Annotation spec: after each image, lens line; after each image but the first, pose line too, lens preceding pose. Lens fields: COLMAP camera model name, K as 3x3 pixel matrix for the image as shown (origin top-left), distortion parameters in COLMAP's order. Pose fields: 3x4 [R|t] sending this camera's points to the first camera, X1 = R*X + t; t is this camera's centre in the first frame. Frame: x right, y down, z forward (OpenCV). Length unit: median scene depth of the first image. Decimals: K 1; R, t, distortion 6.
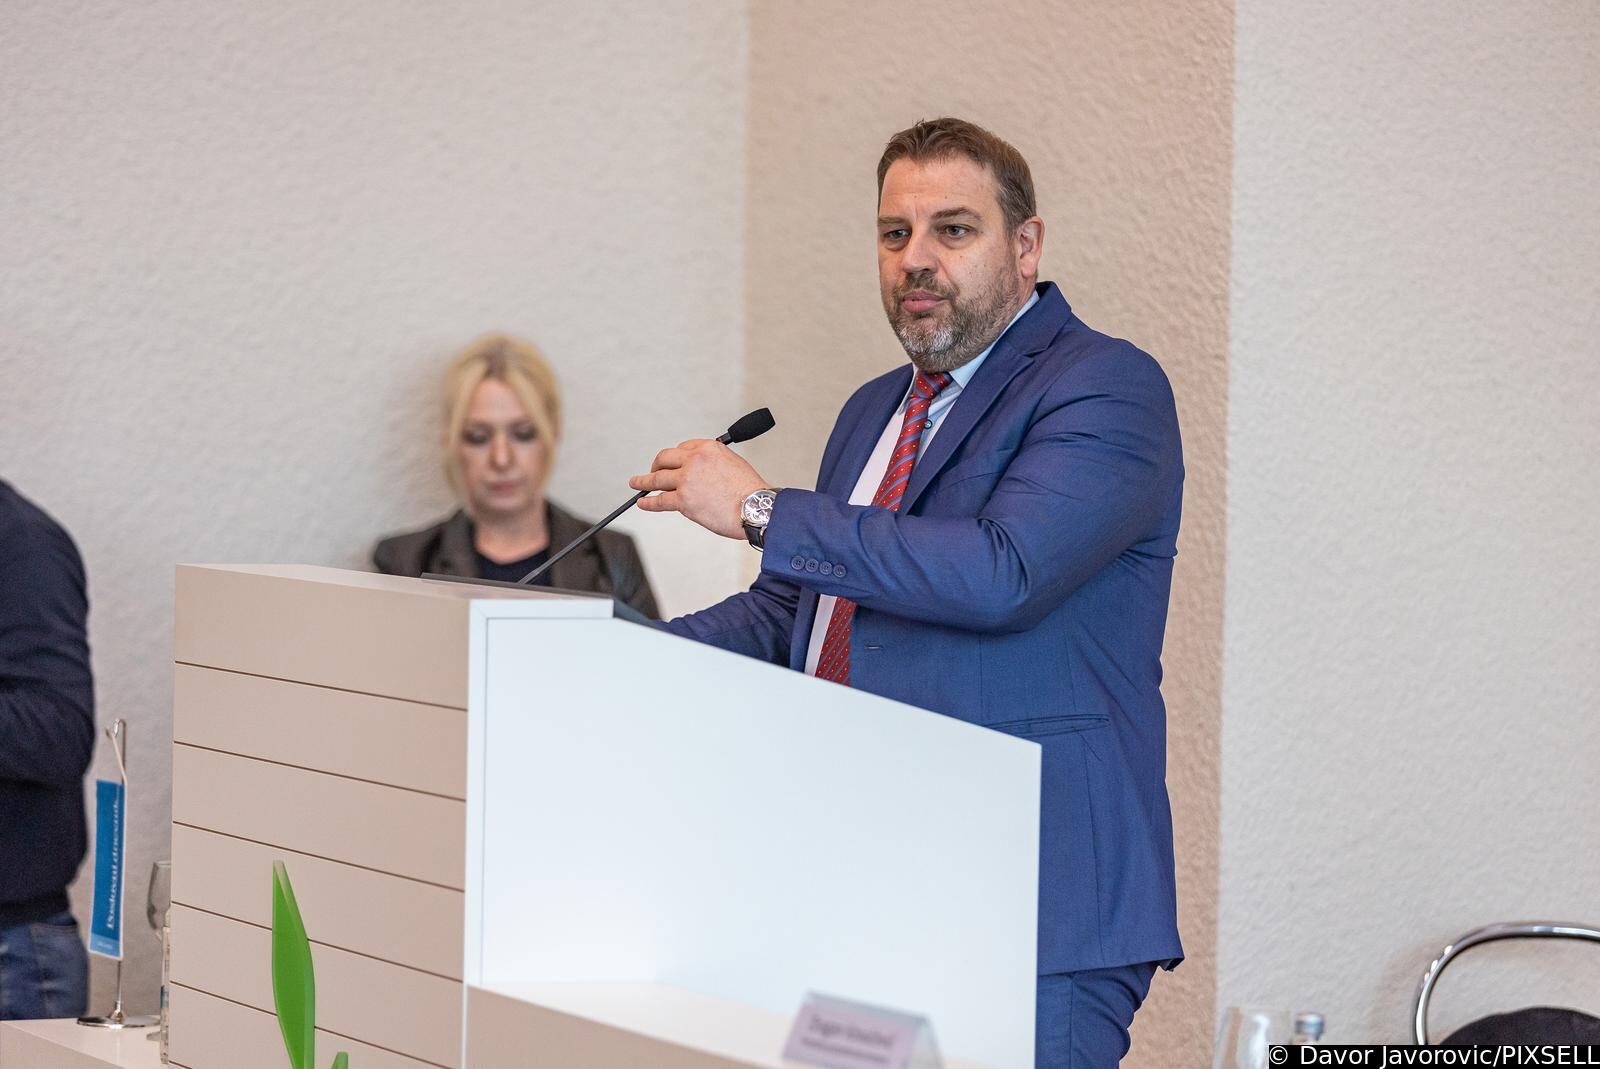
lens RADIAL K [[5968.6, 0, 800.0], [0, 5968.6, 534.5], [0, 0, 1]] dist [0.017713, 0.827294]
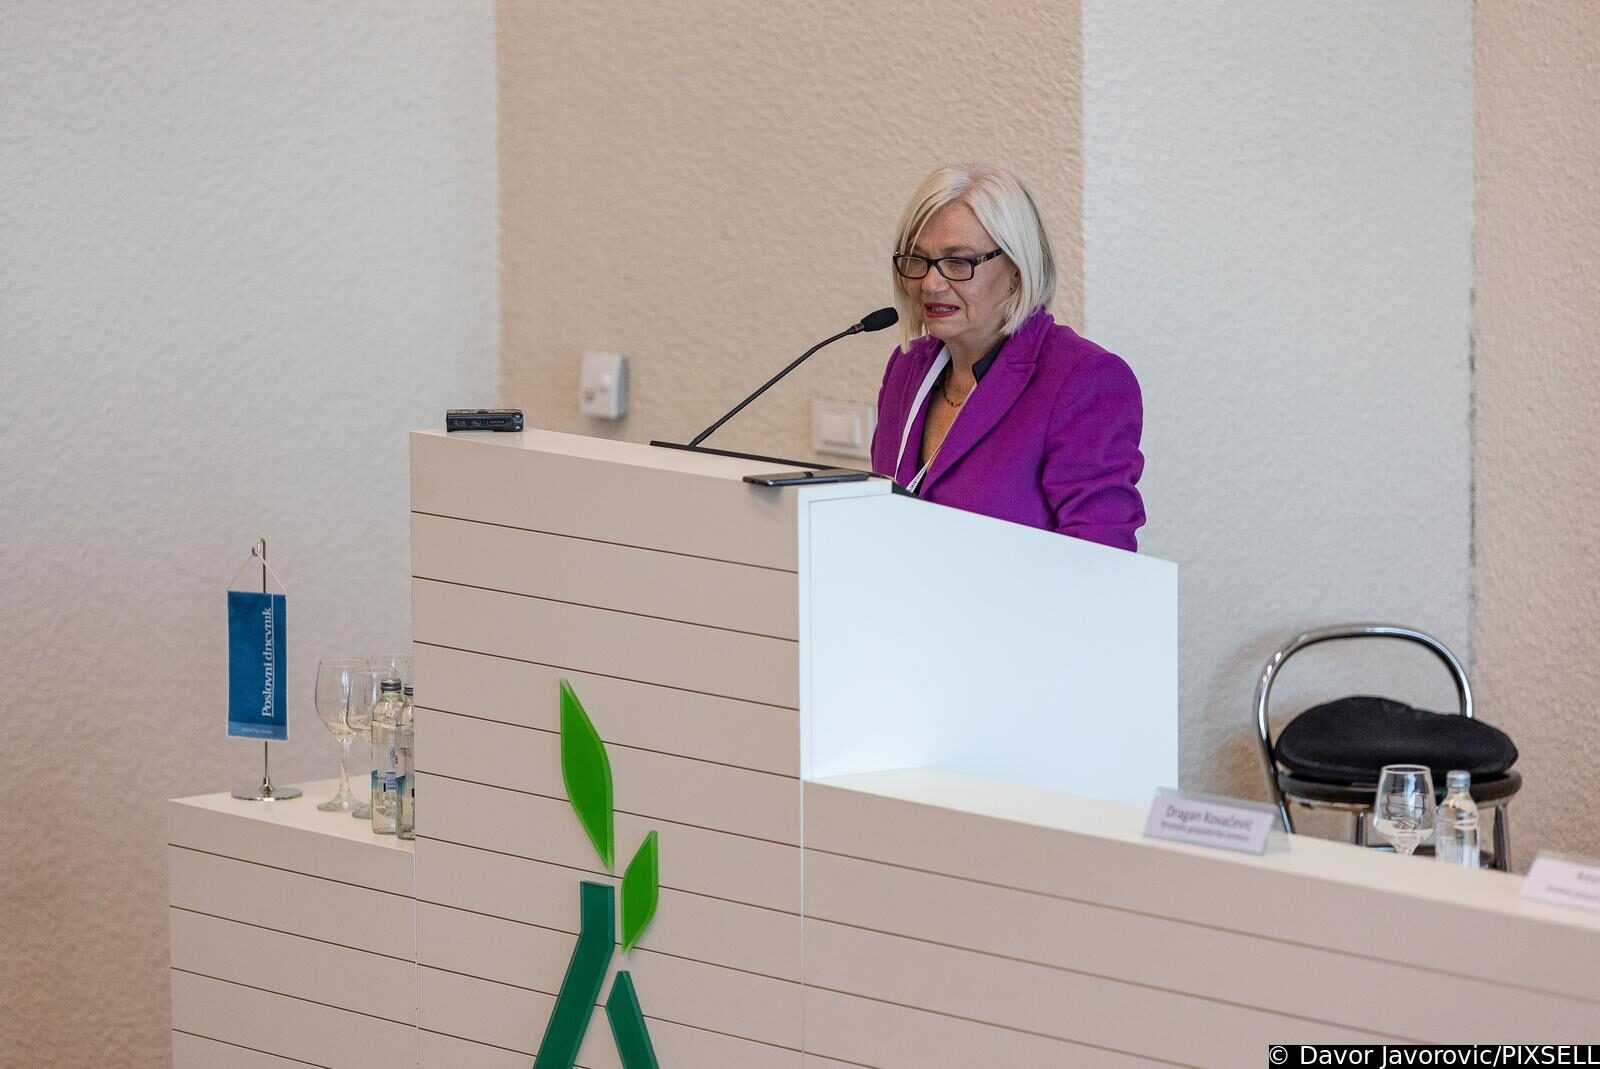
lens RADIAL K [[9069.9, 0, 800.0], [0, 9069.9, 534.5], [0, 0, 1]] dist [0.275386, -26.042728]
pose [[0.976605, -0.052859, 0.208443, -0.345988], [0.032925, 0.994645, 0.097969, -0.128079], [-0.212505, -0.088814, 0.973115, -0.689049]]
